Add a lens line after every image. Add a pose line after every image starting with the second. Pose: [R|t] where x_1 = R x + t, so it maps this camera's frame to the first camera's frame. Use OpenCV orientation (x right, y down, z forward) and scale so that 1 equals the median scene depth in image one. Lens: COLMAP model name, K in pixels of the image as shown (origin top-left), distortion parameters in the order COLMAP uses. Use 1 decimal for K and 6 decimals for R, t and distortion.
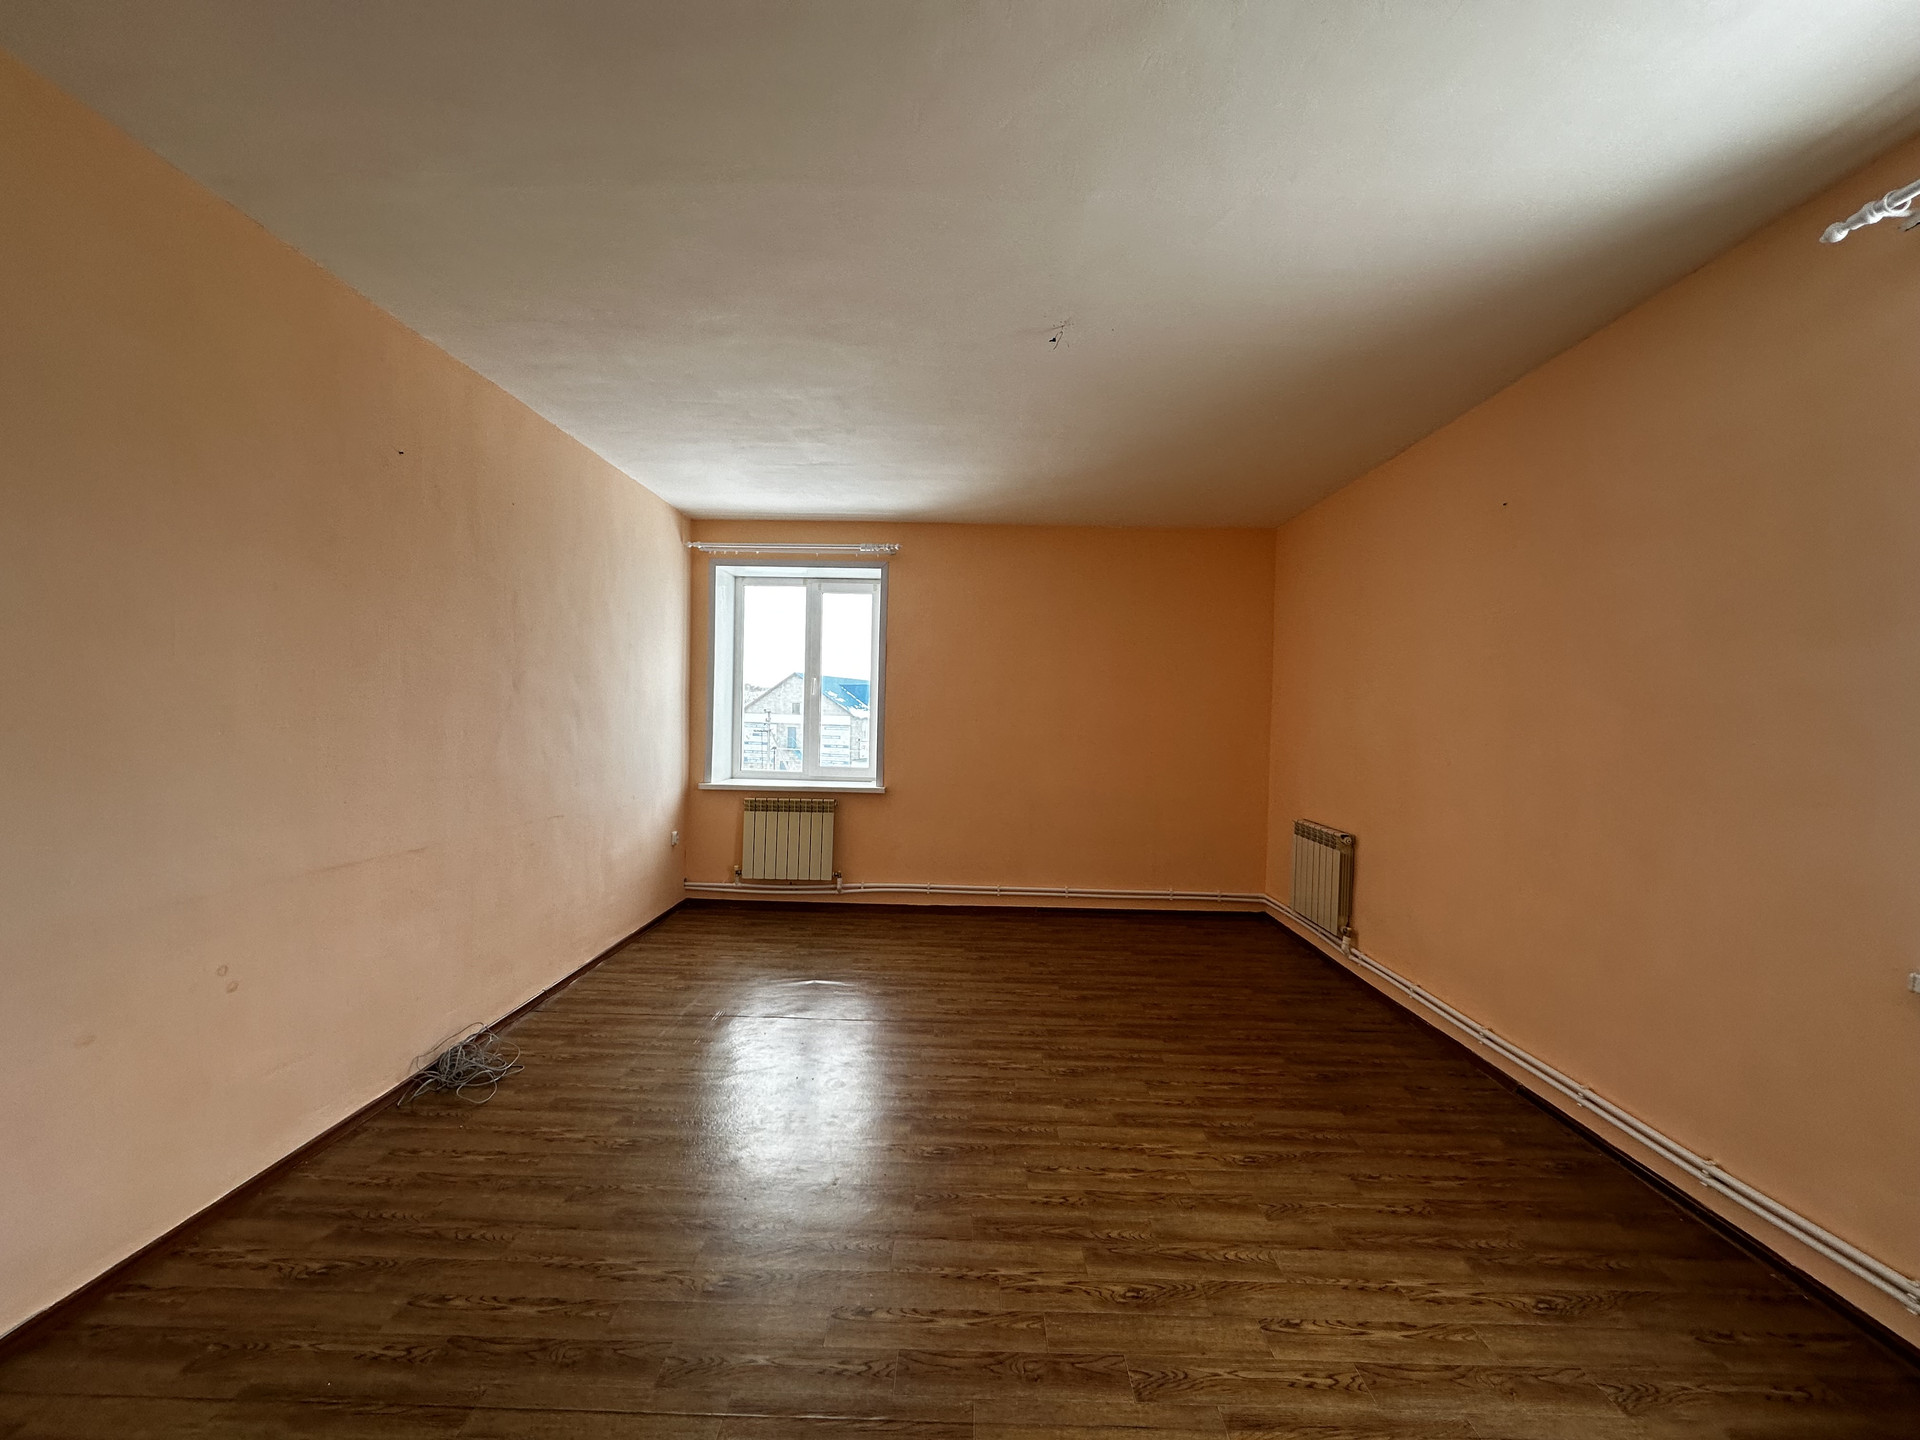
lens RADIAL K [[769.3, 0, 958.0], [0, 769.3, 702.8], [0, 0, 1]] dist [0.001146, 0.000213]
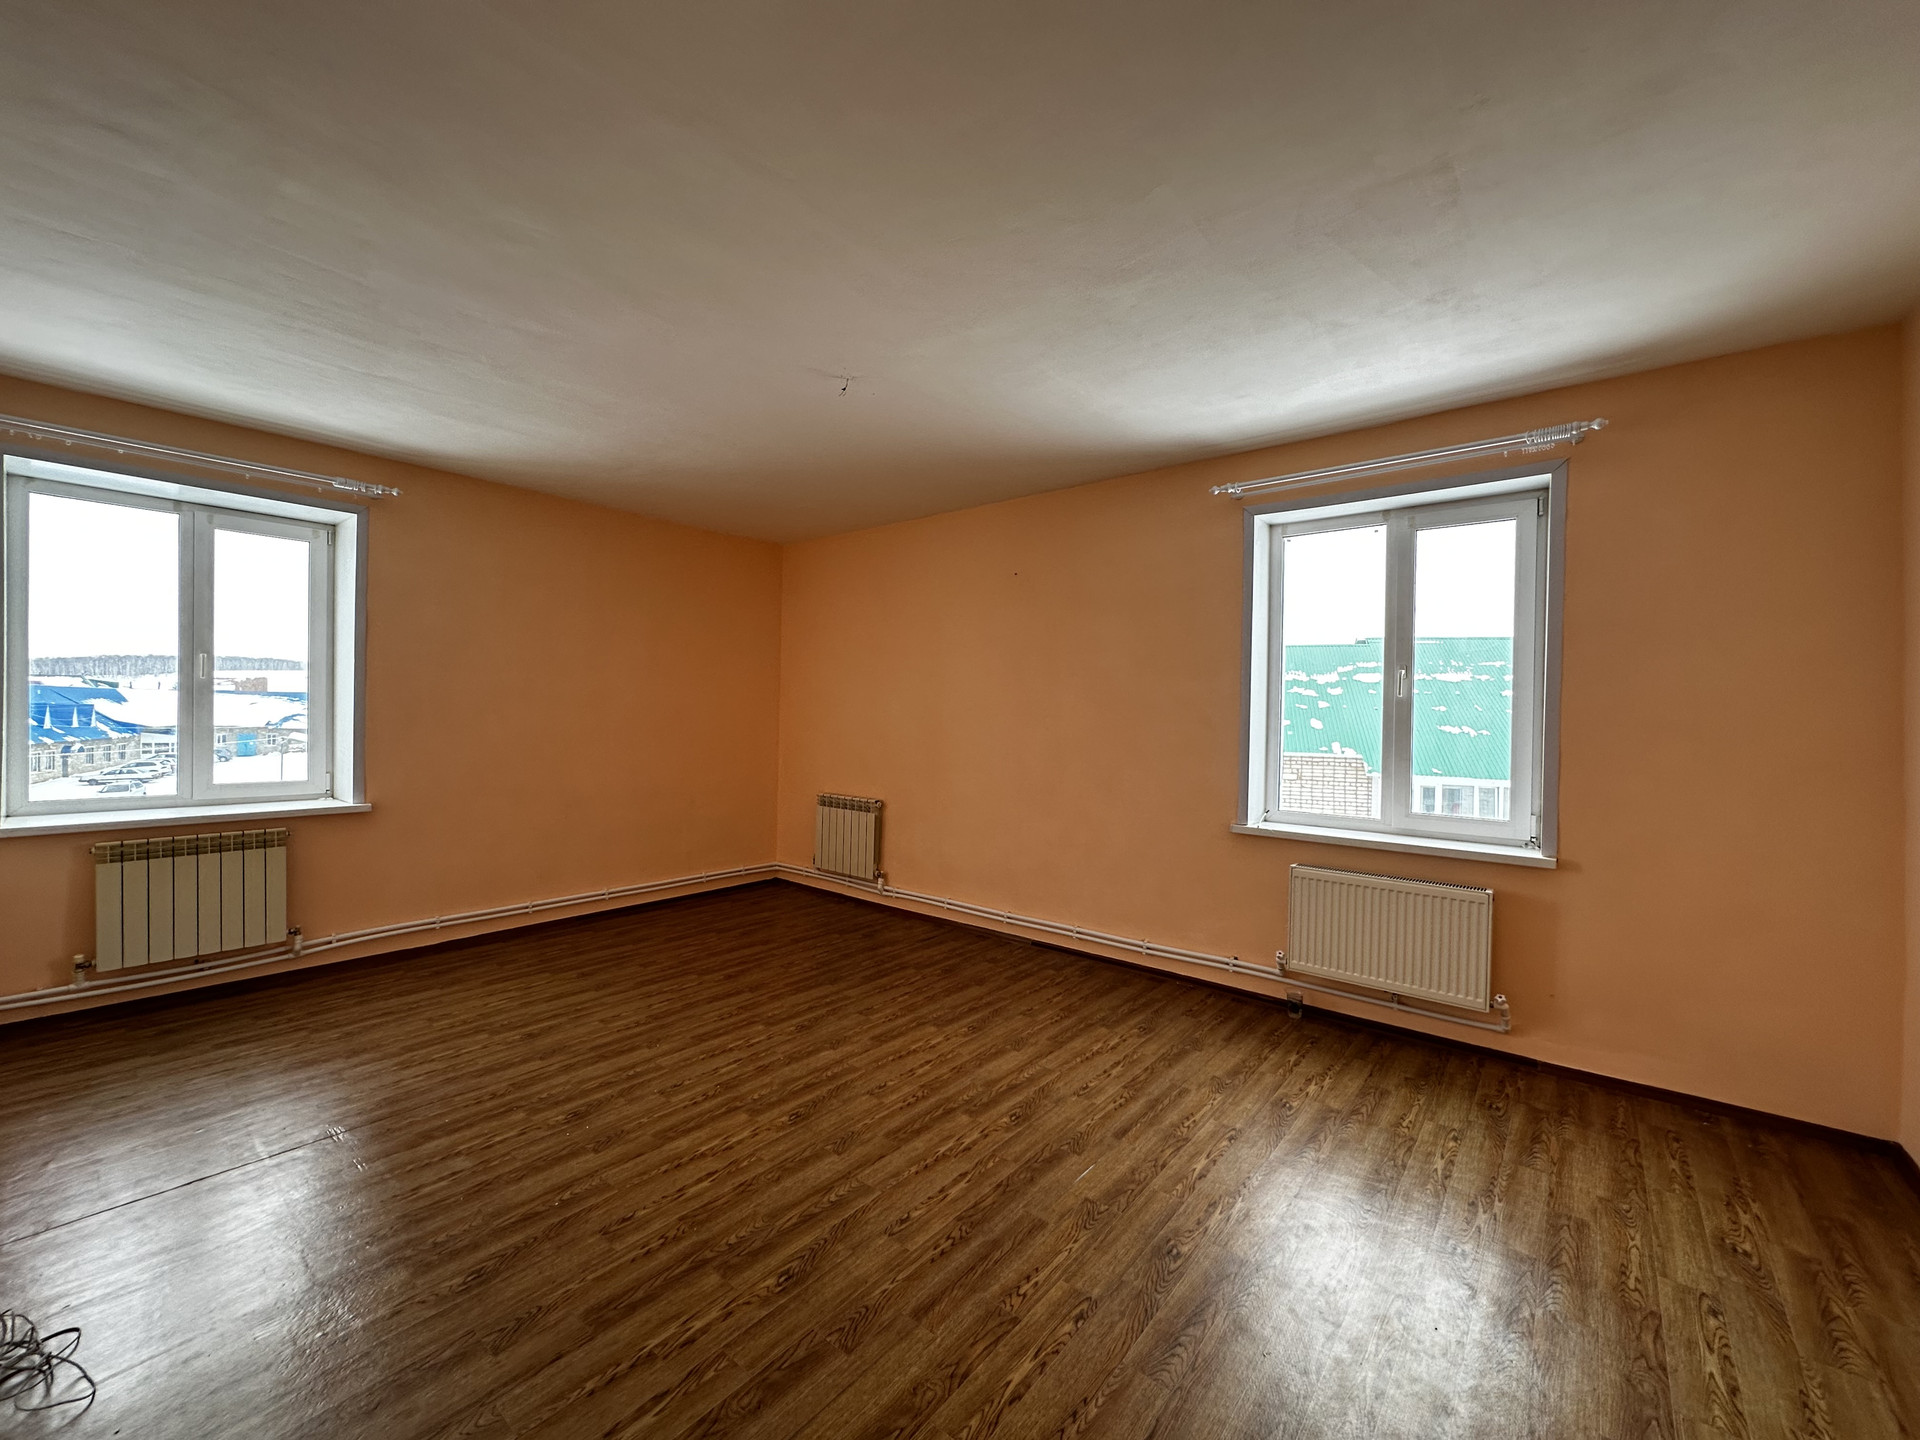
lens RADIAL K [[769.3, 0, 963.3], [0, 769.3, 708.1], [0, 0, 1]] dist [0.001146, 0.000213]
pose [[0.623145, -0.005607, 0.782086, -0.434669], [-0.015326, 0.999695, 0.019379, -0.012240], [-0.781956, -0.024062, 0.622869, 0.087317]]
